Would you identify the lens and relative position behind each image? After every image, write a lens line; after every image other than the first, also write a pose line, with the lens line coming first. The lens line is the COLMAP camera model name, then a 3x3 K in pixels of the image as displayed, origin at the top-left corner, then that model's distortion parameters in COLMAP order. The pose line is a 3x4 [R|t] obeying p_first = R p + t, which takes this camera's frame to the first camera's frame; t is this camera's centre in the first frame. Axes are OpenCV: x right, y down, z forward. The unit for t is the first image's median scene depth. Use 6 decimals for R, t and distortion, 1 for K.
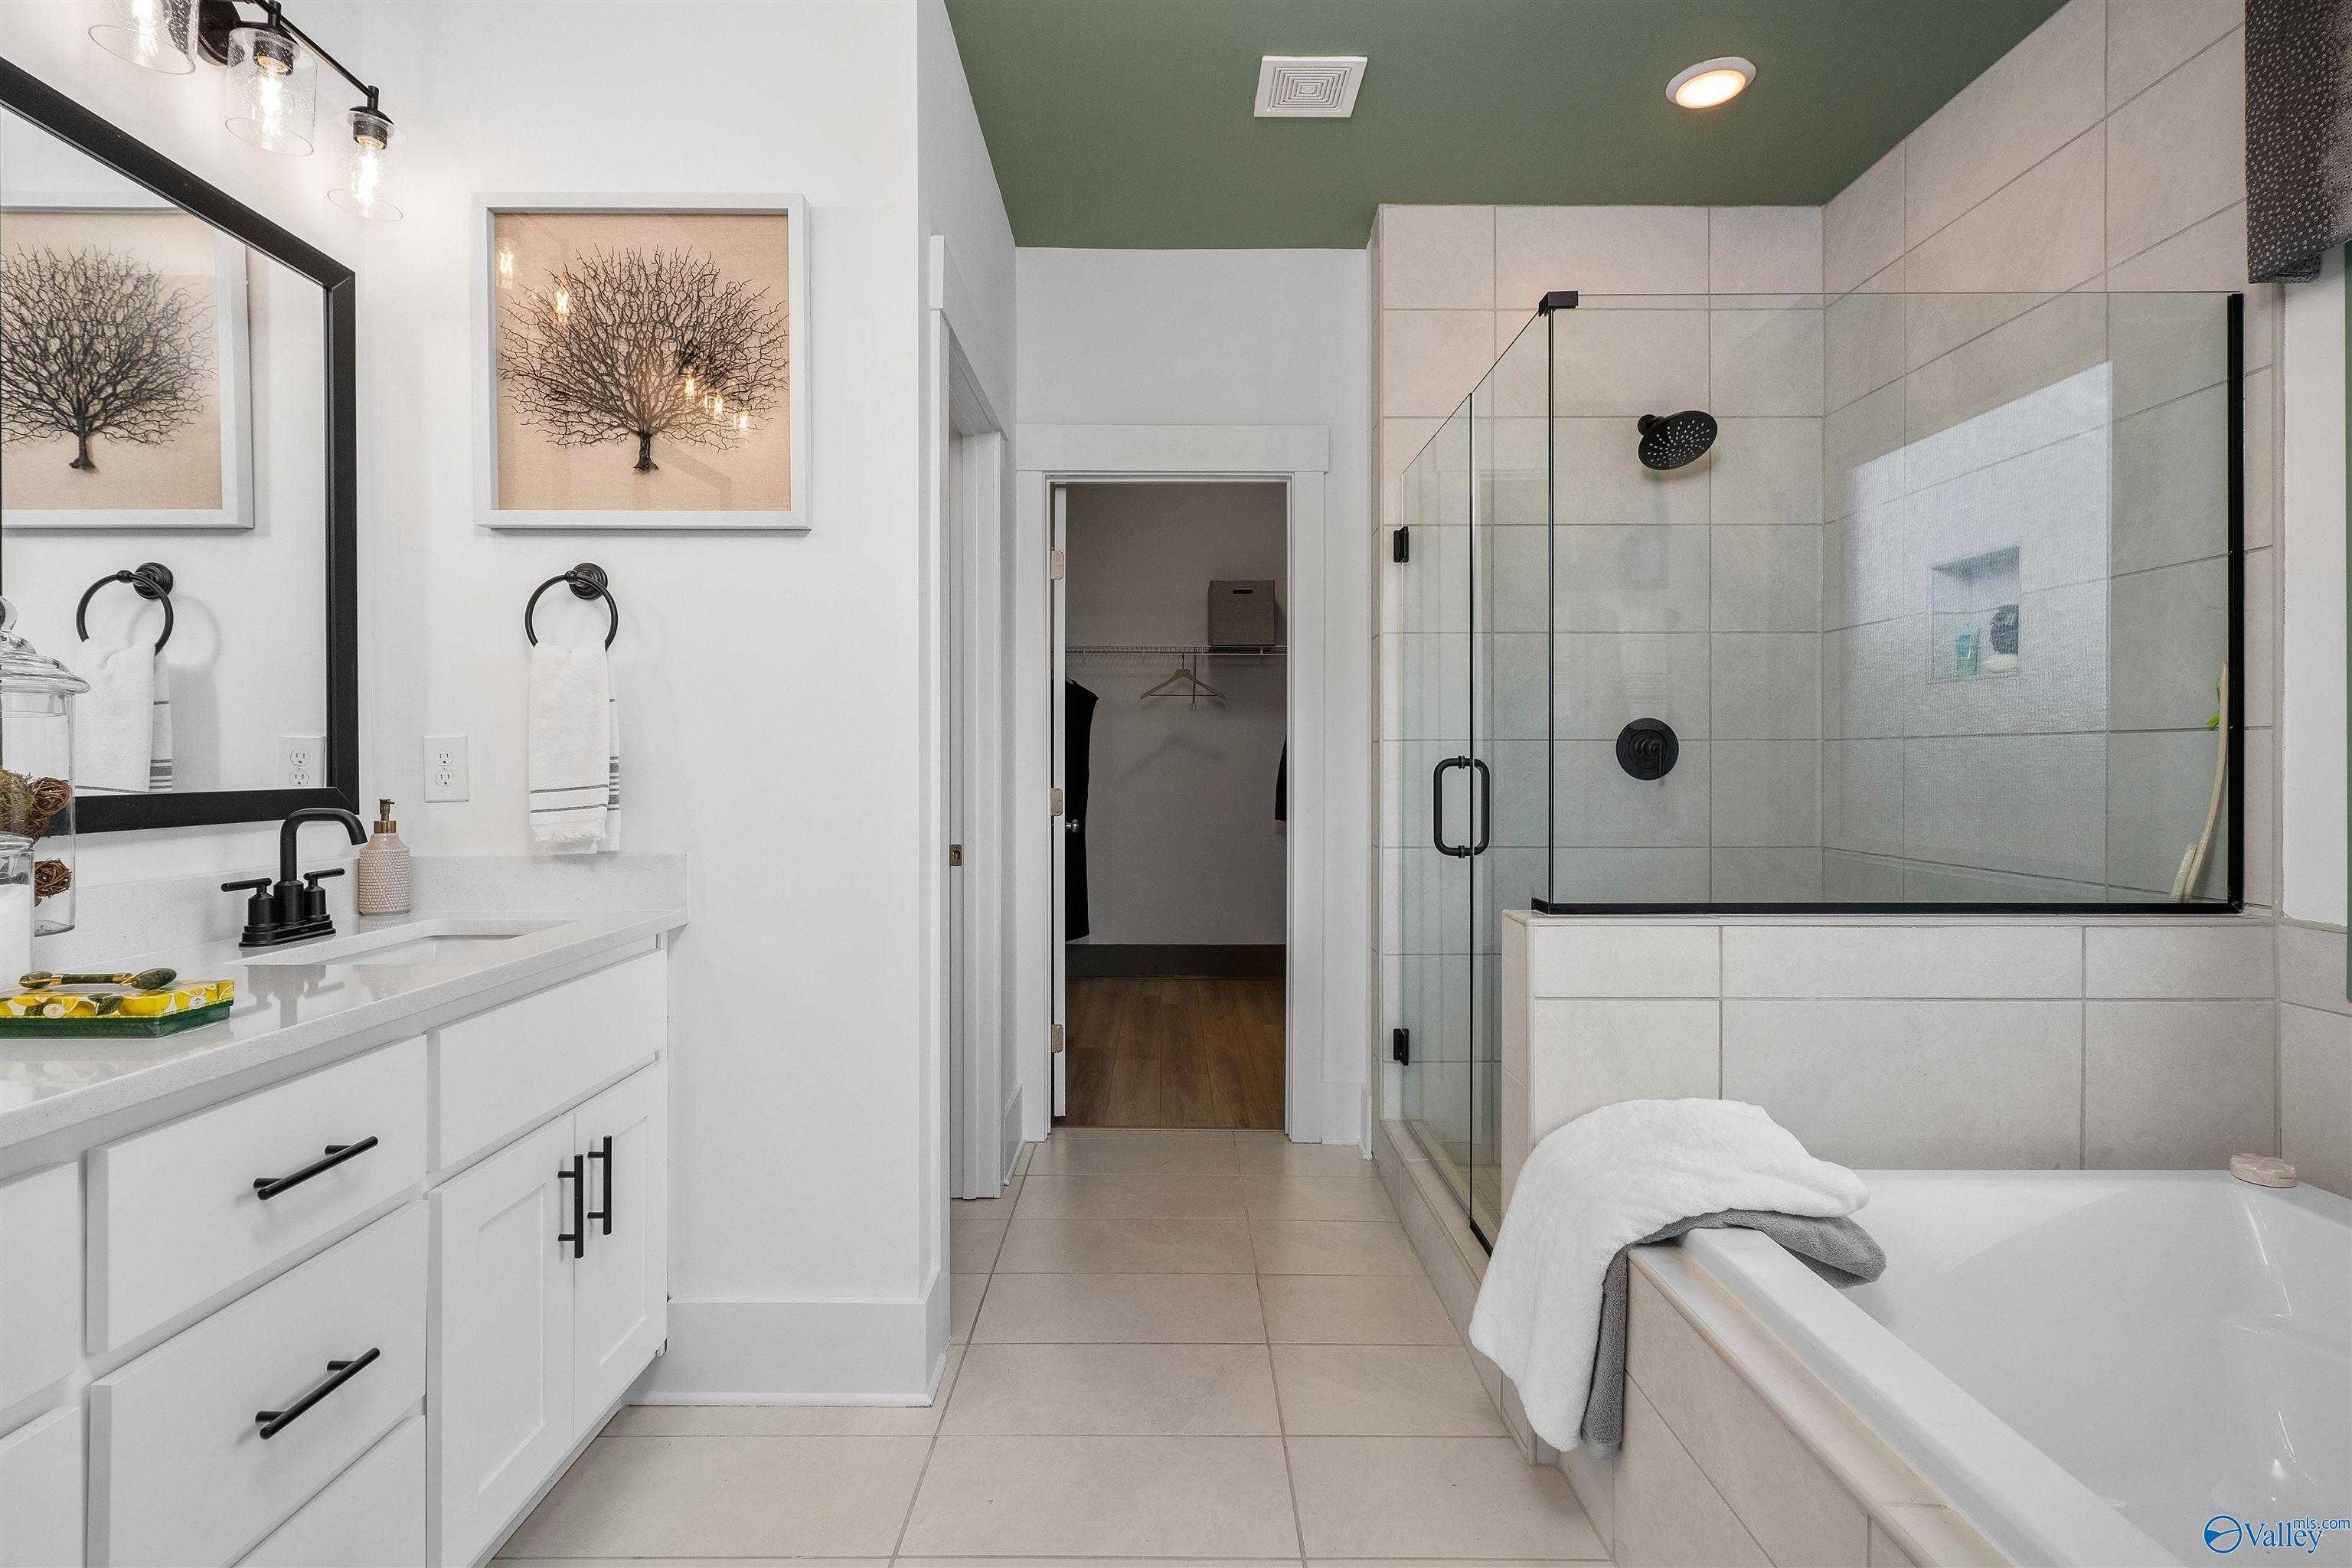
lens RADIAL K [[1086.6, 0, 1174.9], [0, 1086.6, 765.2], [0, 0, 1]] dist [0.003643, -0.000952]
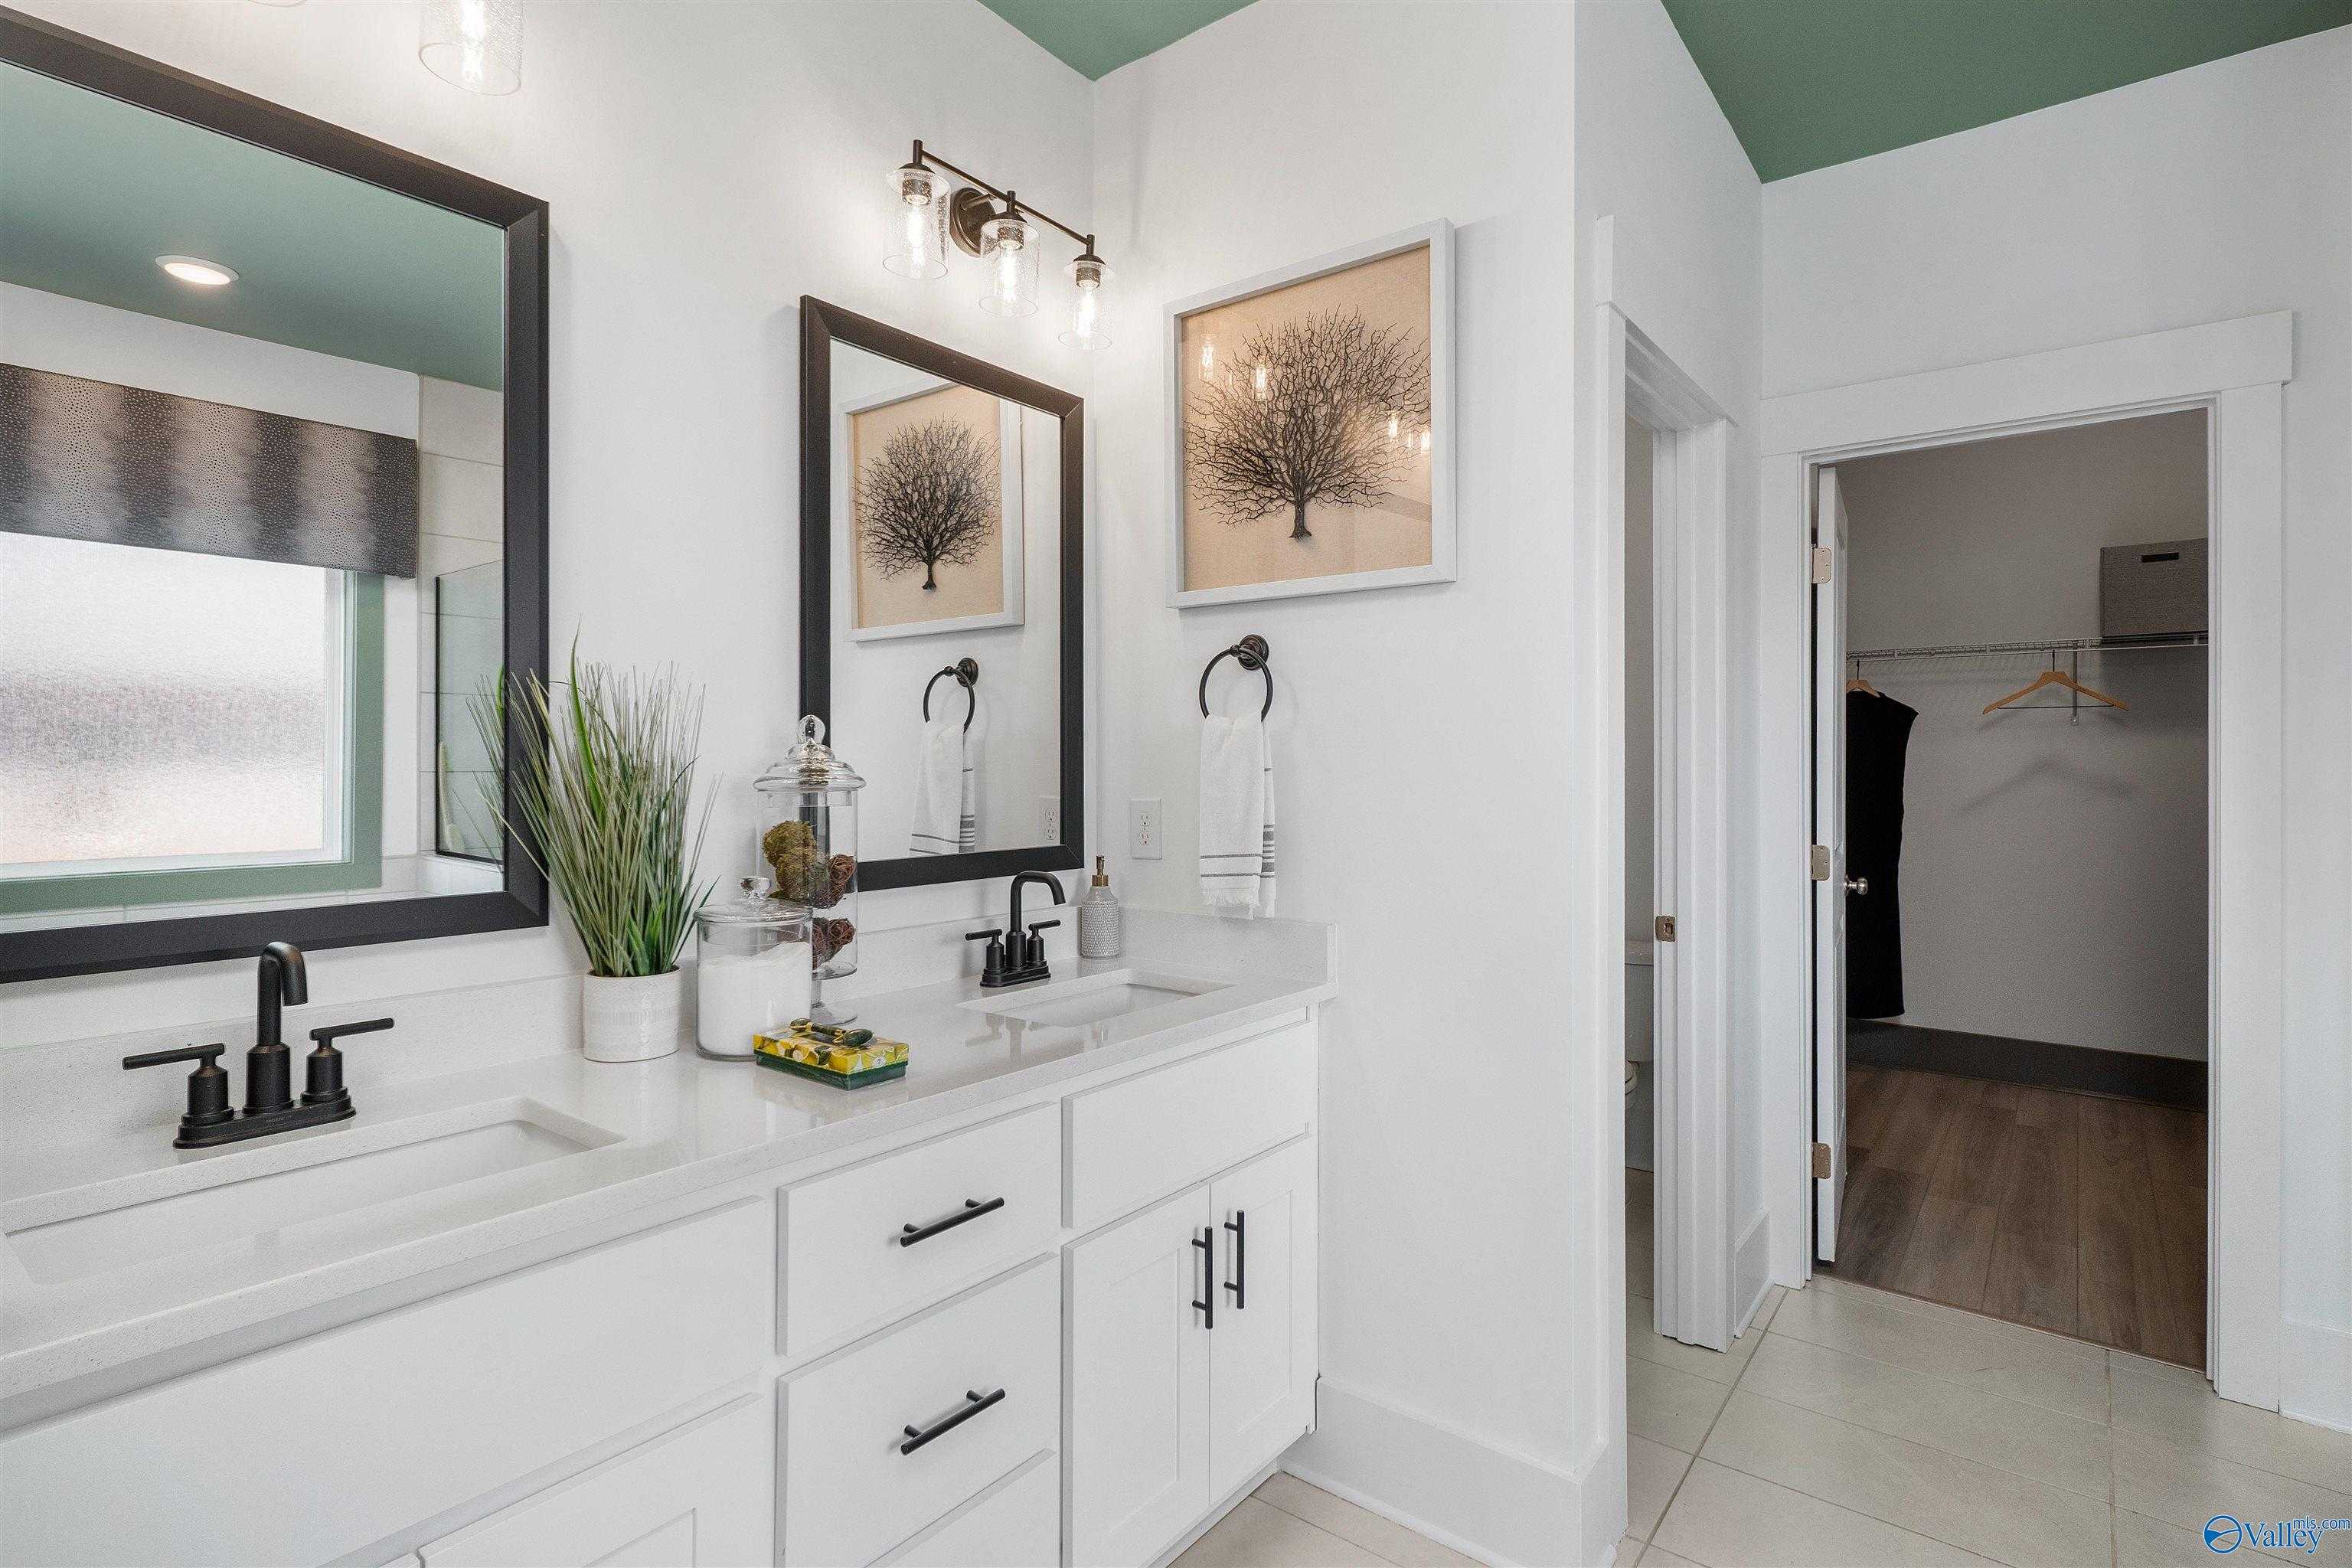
lens RADIAL K [[1148.5, 0, 1178.9], [0, 1148.5, 768.7], [0, 0, 1]] dist [0.008680, -0.003654]
pose [[0.792345, 0.002891, -0.610067, 0.069292], [-0.009702, 0.999922, -0.007862, -0.050902], [0.609996, 0.012149, 0.792311, 0.100324]]
